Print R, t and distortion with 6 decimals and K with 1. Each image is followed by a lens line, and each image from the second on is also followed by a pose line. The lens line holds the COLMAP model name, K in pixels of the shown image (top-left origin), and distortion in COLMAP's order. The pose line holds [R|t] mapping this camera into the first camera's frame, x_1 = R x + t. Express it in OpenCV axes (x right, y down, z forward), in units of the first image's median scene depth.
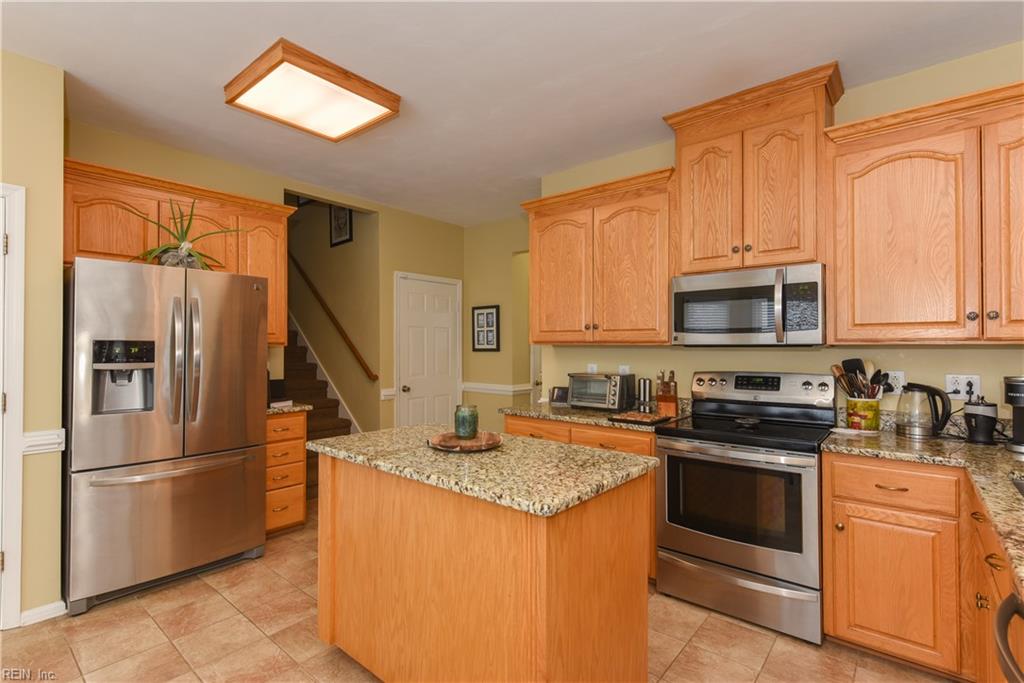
lens RADIAL K [[476.3, 0, 515.9], [0, 476.3, 342.7], [0, 0, 1]] dist [0.000432, 0.000224]
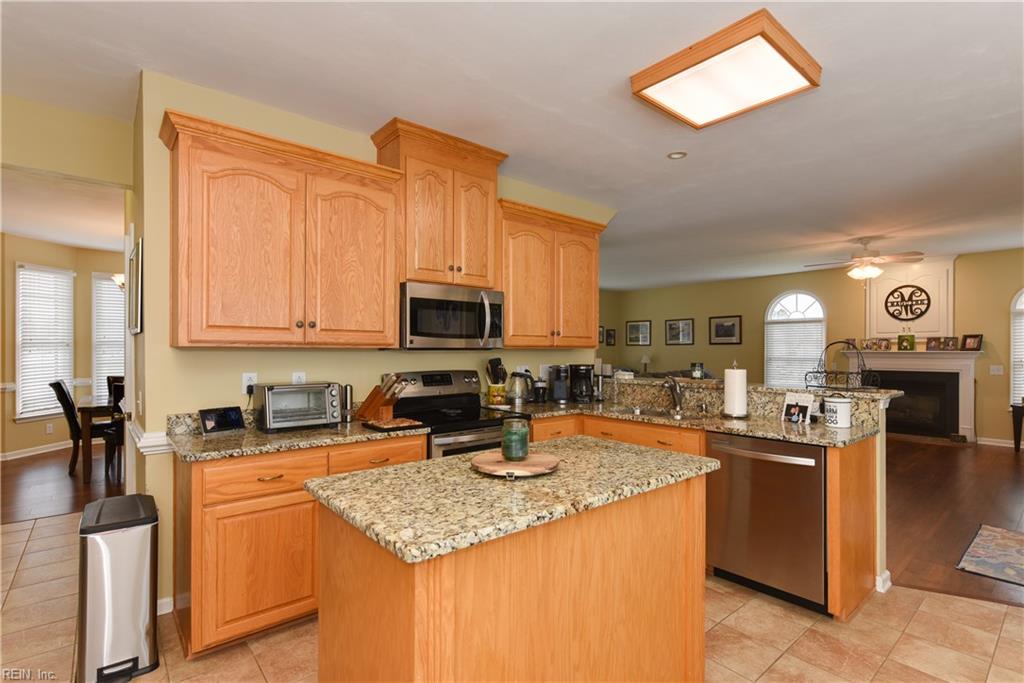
lens RADIAL K [[485.8, 0, 512.4], [0, 485.8, 348.6], [0, 0, 1]] dist [0.002215, 0.000227]
pose [[0.178351, 0.001682, 0.983965, -0.667971], [-0.011077, 0.999939, 0.000299, 0.003090], [-0.983905, -0.010953, 0.178359, 0.602434]]
